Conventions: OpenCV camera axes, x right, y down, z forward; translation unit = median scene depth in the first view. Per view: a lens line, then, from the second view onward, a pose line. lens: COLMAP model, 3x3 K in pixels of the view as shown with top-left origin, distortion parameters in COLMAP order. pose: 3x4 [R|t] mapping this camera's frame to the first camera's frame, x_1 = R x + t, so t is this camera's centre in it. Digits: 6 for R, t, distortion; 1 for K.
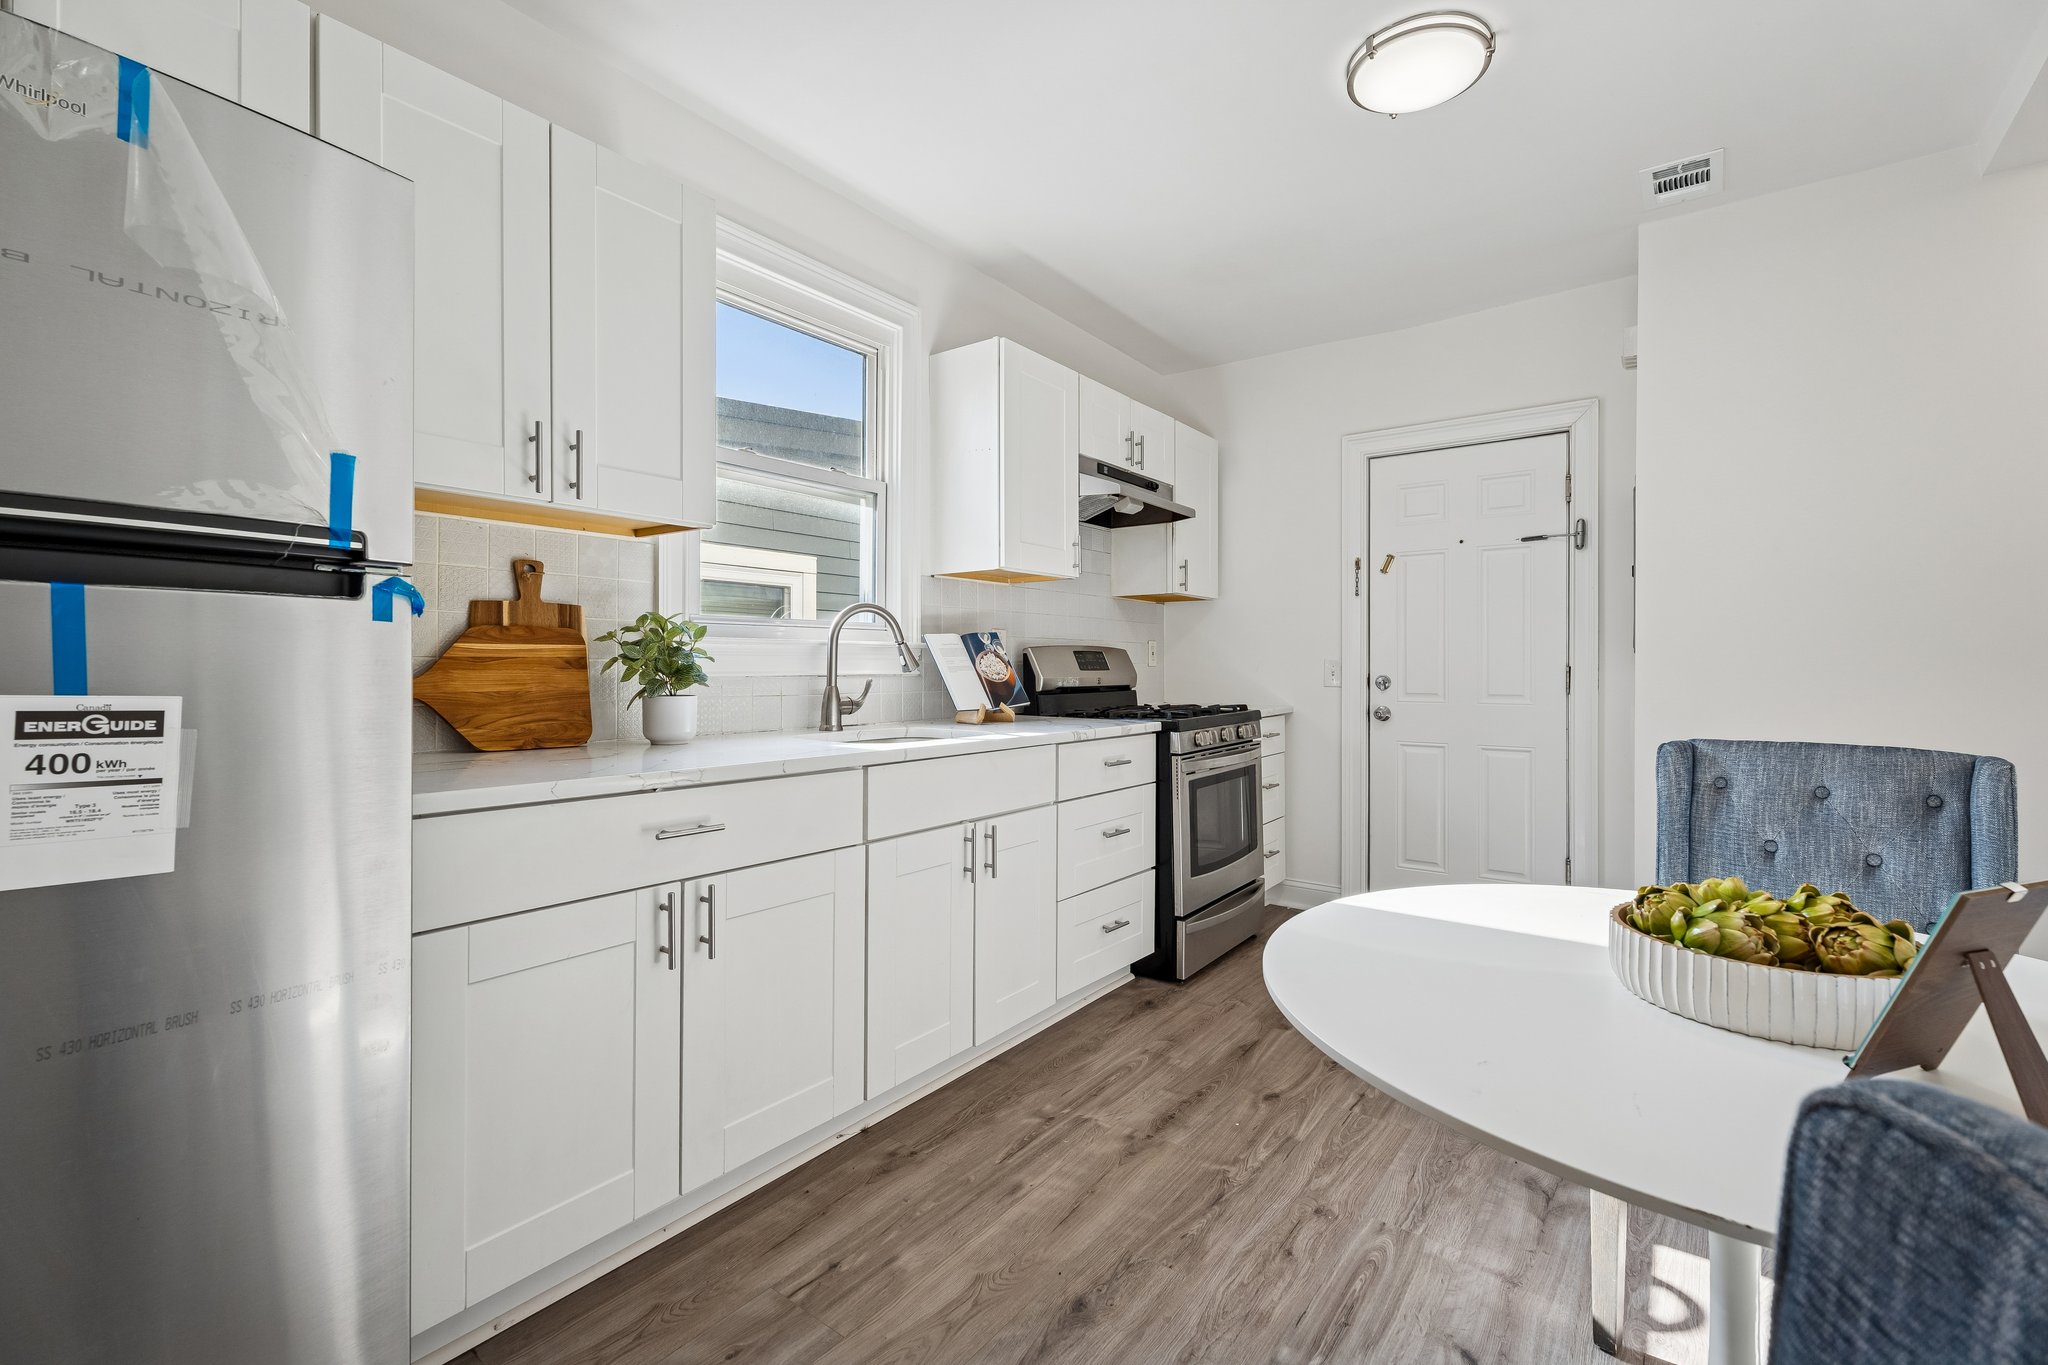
lens RADIAL K [[910.7, 0, 1022.9], [0, 910.7, 672.7], [0, 0, 1]] dist [0.000275, -0.000046]
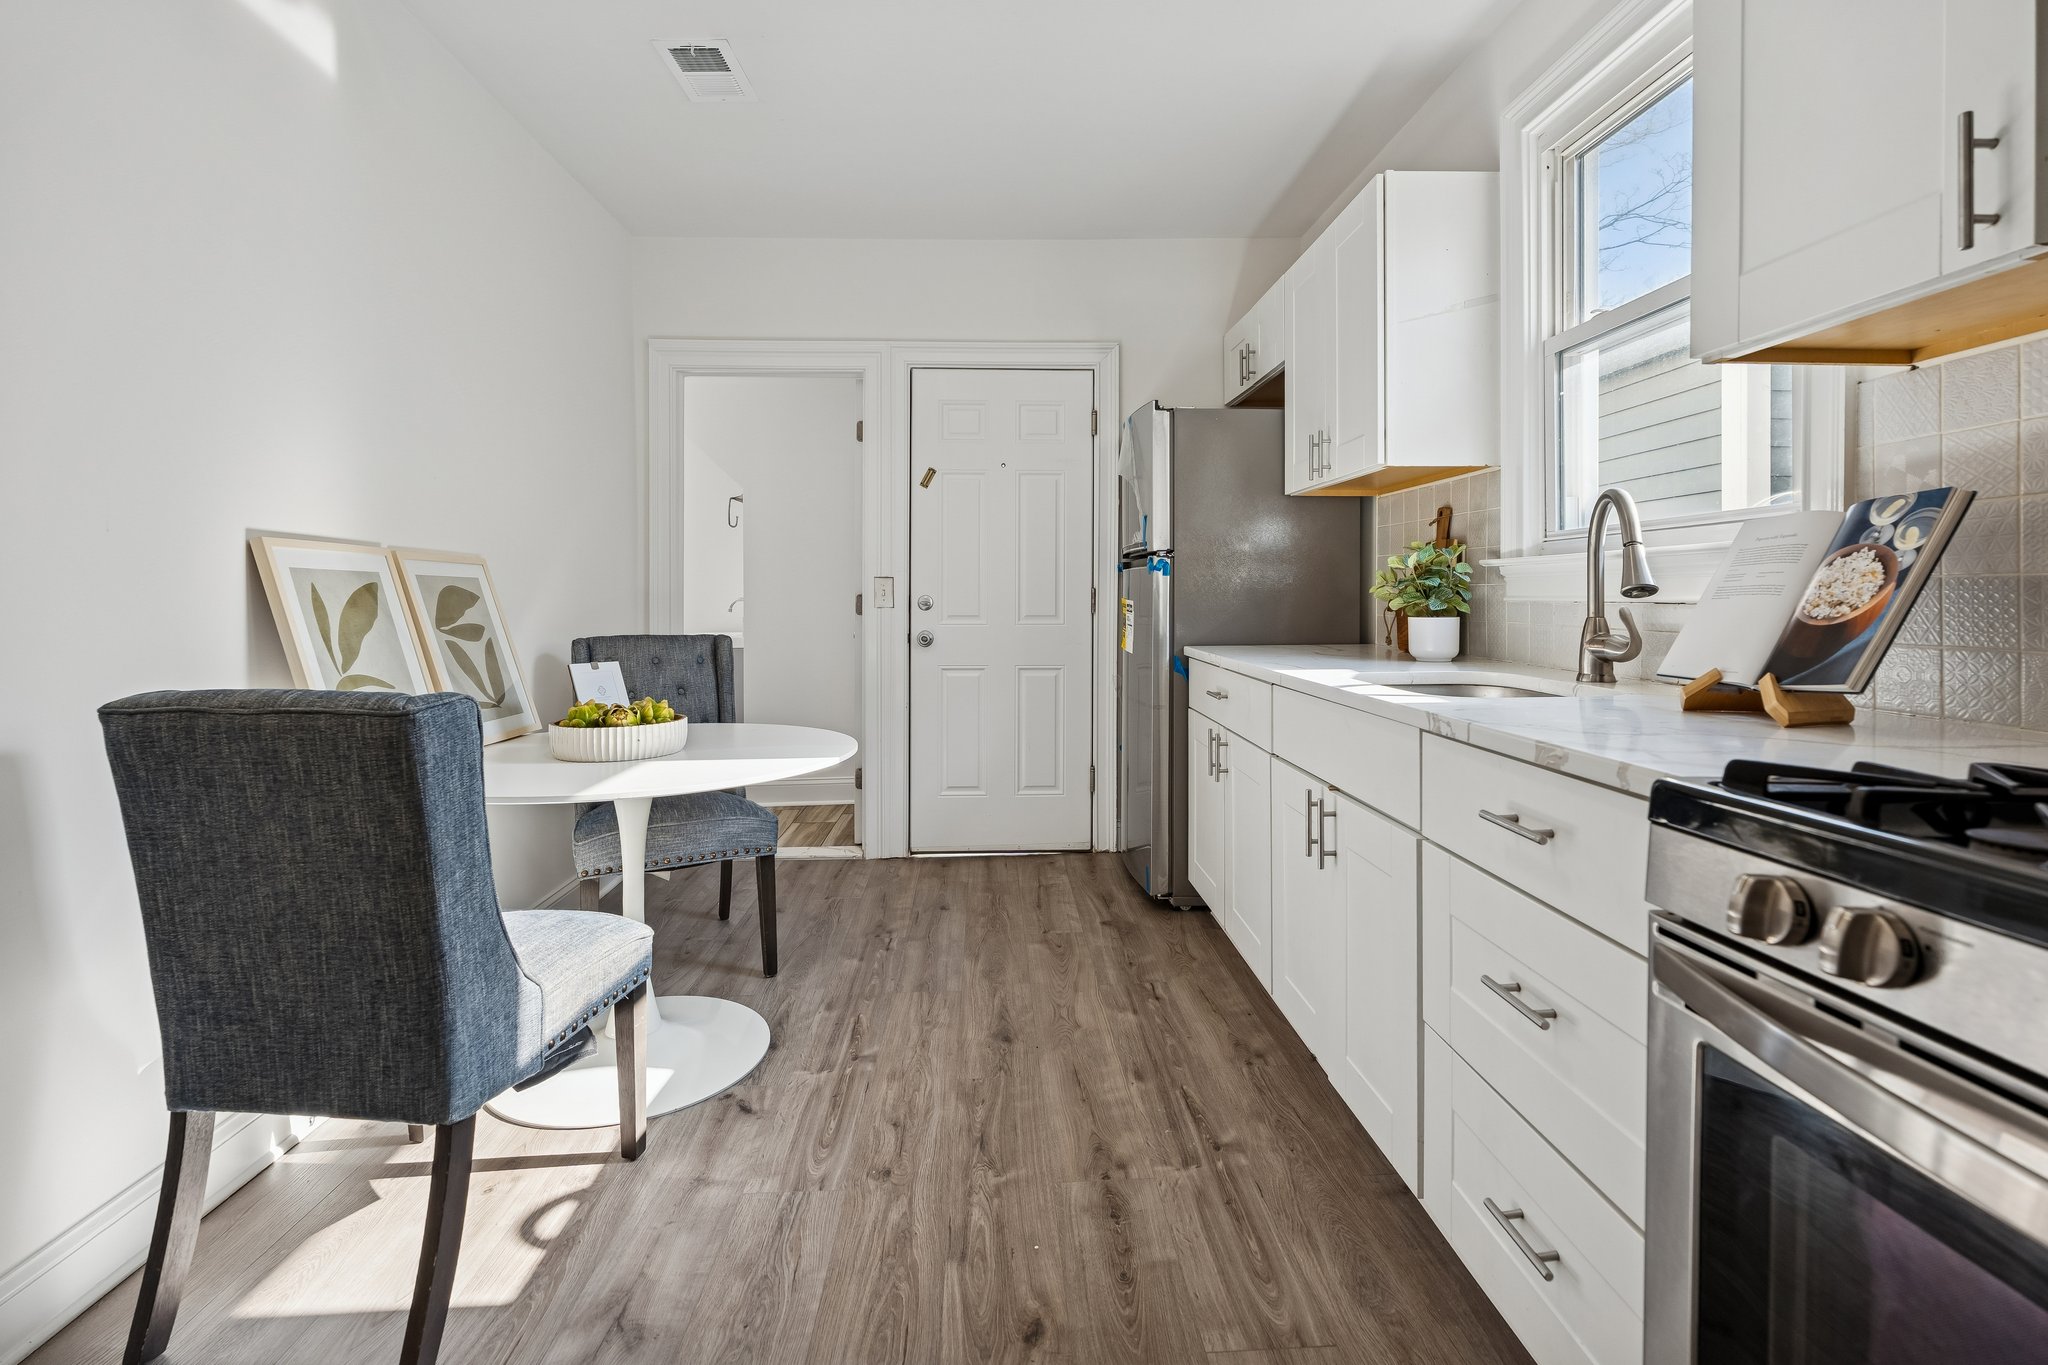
lens RADIAL K [[910.7, 0, 1029.4], [0, 910.7, 599.7], [0, 0, 1]] dist [0.000275, -0.000046]
pose [[-0.769029, 0.004577, -0.639198, 0.780187], [-0.000725, 0.999967, 0.008032, -0.005110], [0.639213, 0.006640, -0.769001, 1.748421]]
